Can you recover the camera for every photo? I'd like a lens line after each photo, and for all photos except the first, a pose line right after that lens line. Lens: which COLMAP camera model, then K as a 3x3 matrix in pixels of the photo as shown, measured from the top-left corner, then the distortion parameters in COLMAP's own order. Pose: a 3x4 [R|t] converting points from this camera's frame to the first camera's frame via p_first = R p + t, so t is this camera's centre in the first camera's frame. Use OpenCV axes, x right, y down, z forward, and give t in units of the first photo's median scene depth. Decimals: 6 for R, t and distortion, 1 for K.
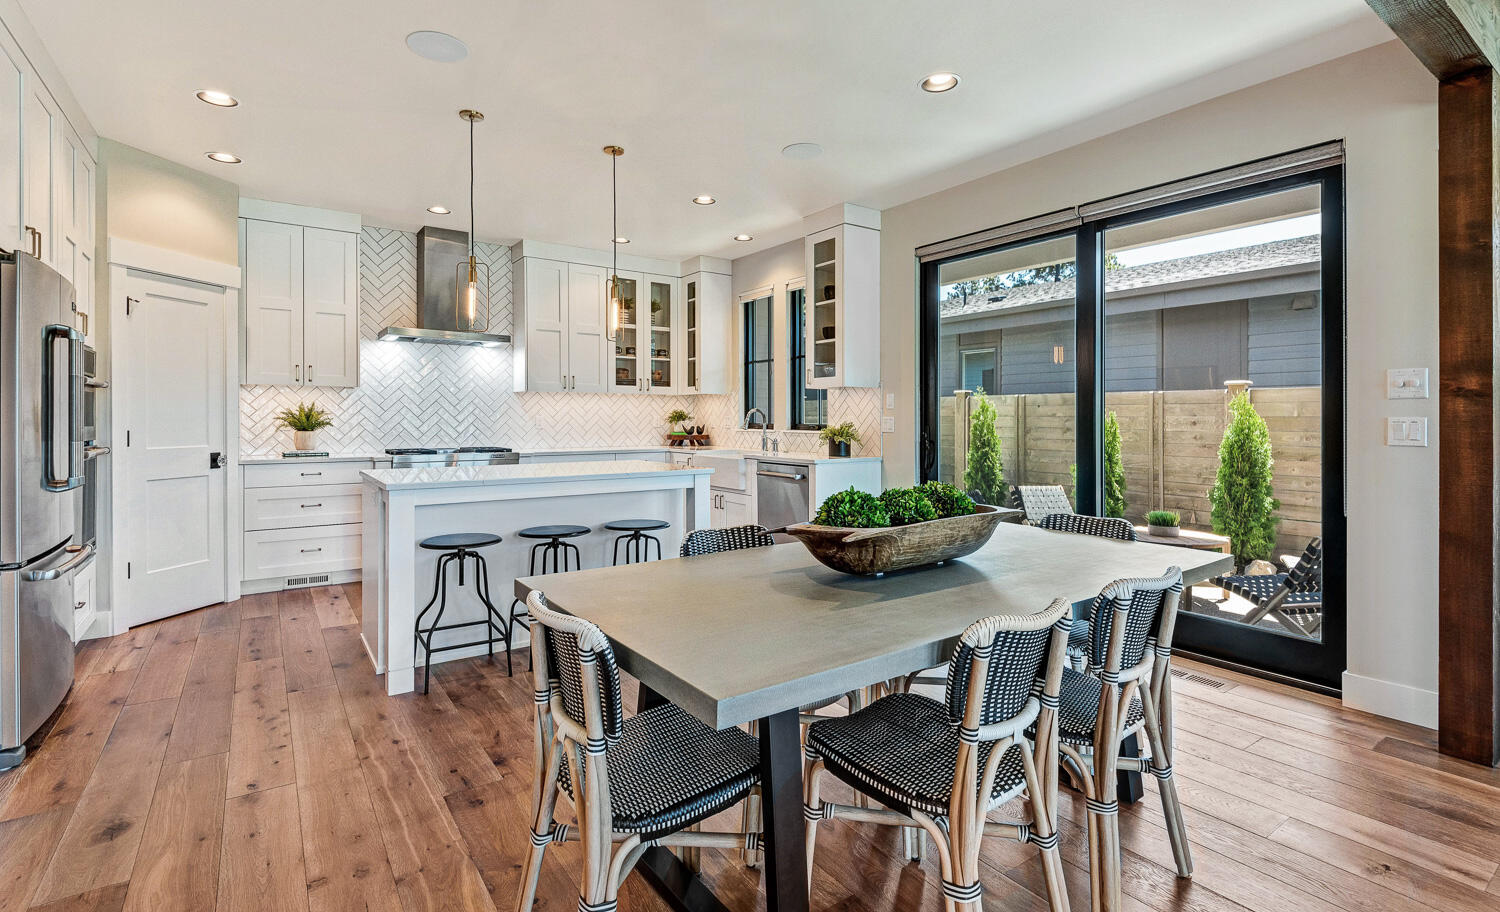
lens RADIAL K [[694.5, 0, 750.9], [0, 694.5, 421.5], [0, 0, 1]] dist [0.022423, 0.000229]
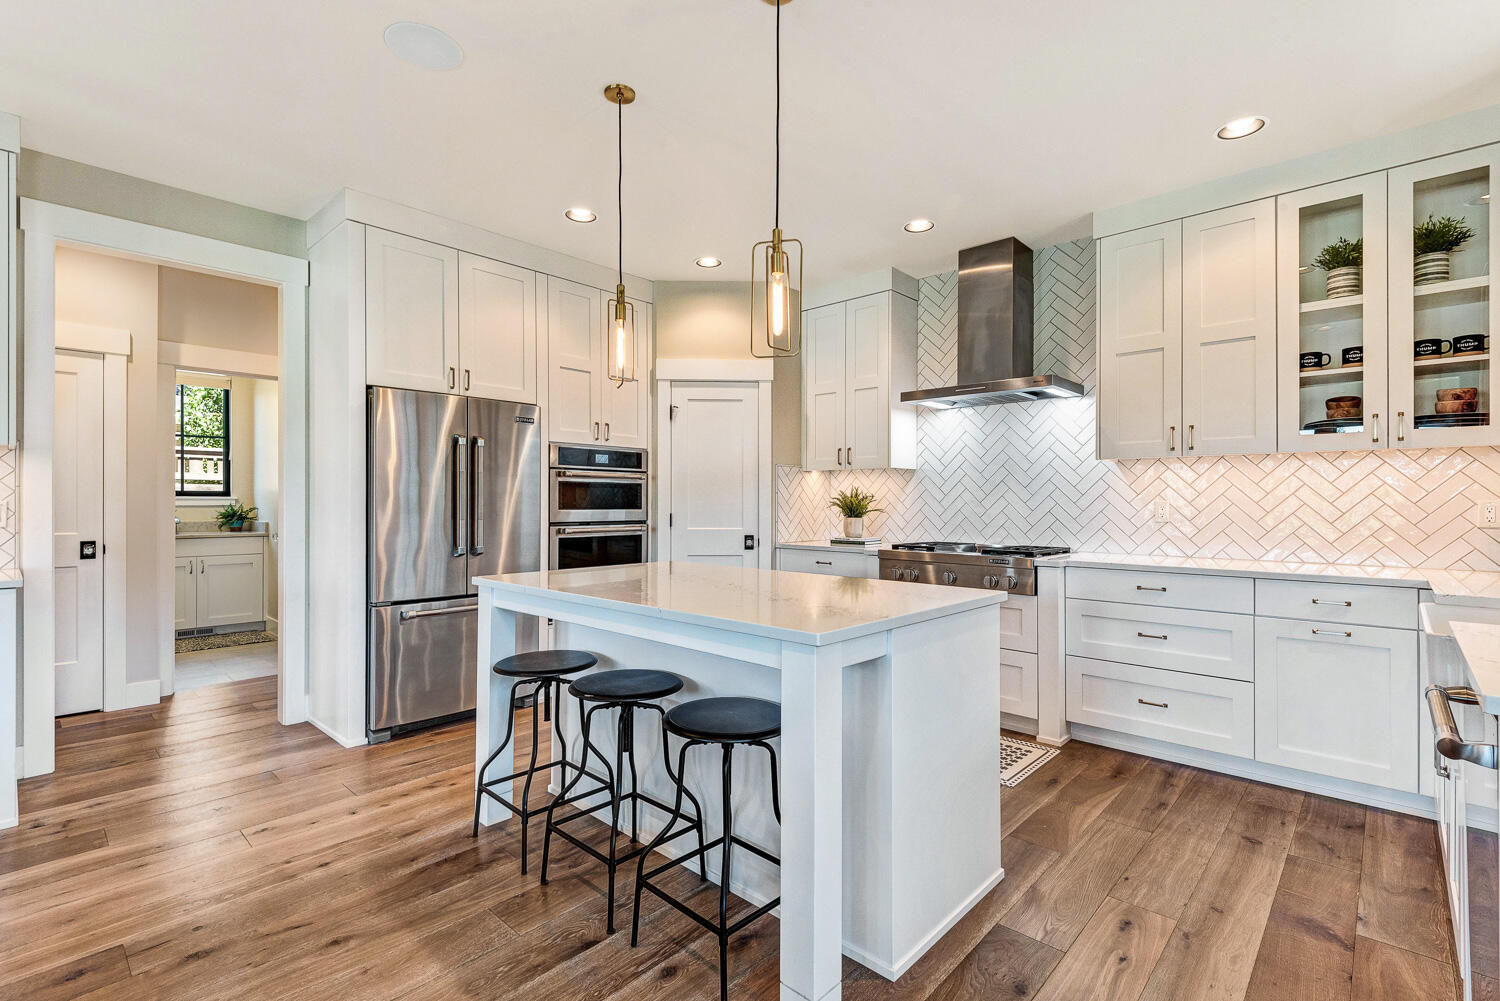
lens RADIAL K [[680.9, 0, 750.0], [0, 680.9, 500.5], [0, 0, 1]] dist [0.001378, -0.000766]
pose [[0.209446, -0.005484, -0.977805, 0.207123], [-0.008364, 0.999938, -0.007399, -0.001022], [0.977784, 0.009728, 0.209387, 0.613011]]
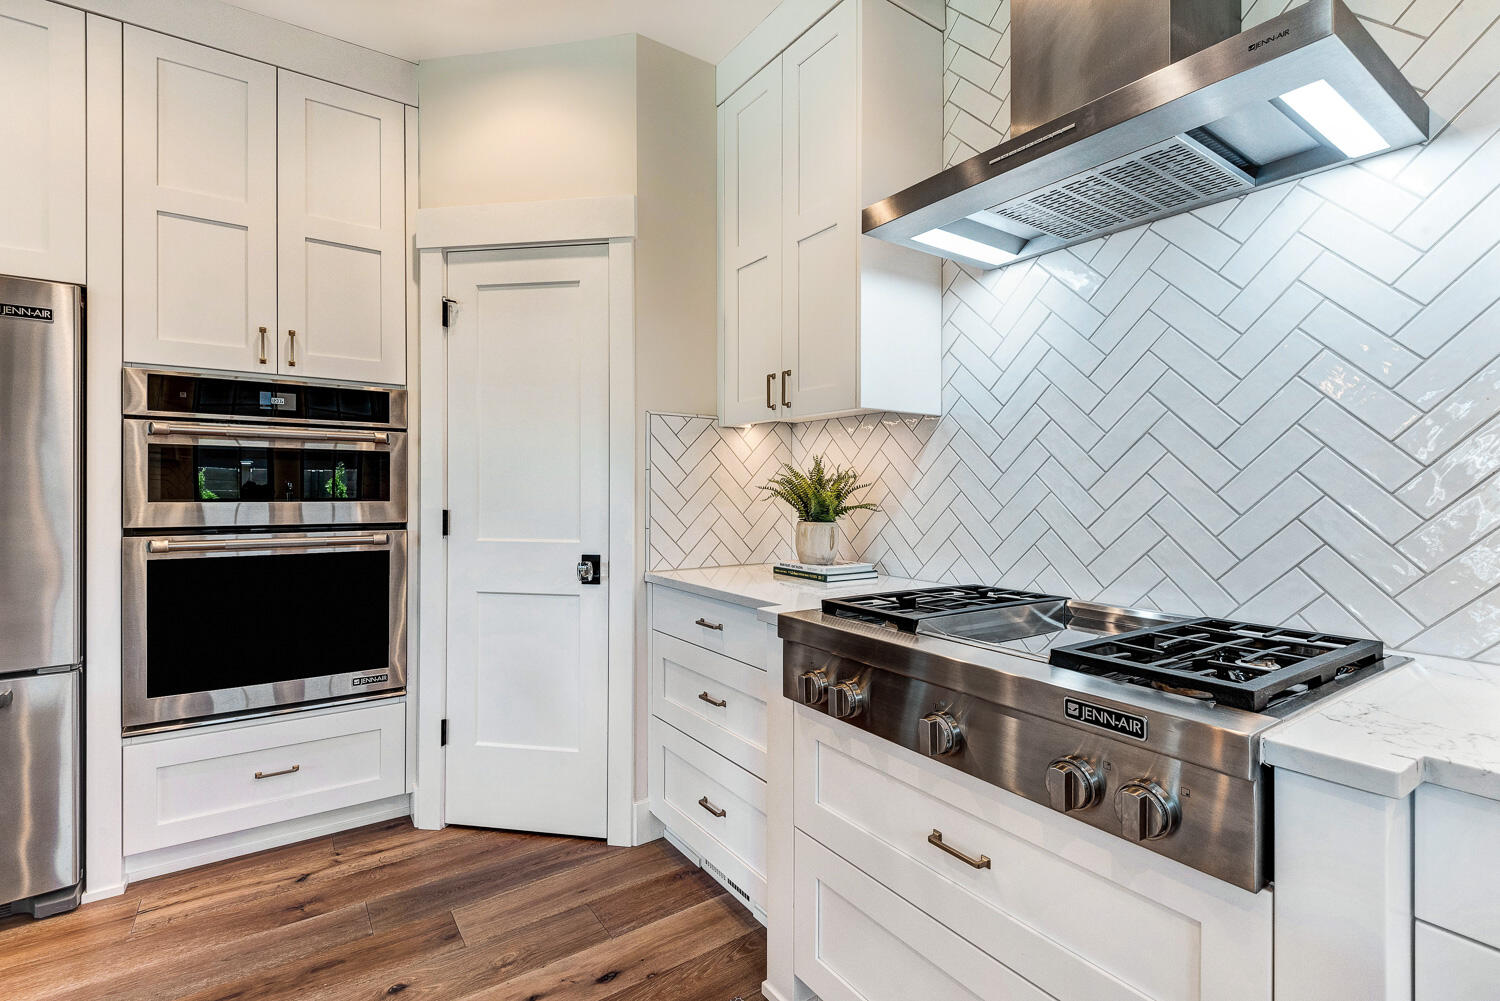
lens RADIAL K [[681.1, 0, 758.0], [0, 681.1, 492.6], [0, 0, 1]] dist [0.001615, 0.000034]
pose [[0.006354, -0.001365, -0.999979, -0.190570], [-0.012873, 0.999916, -0.001447, -0.003362], [0.999897, 0.012882, 0.006336, 0.881195]]
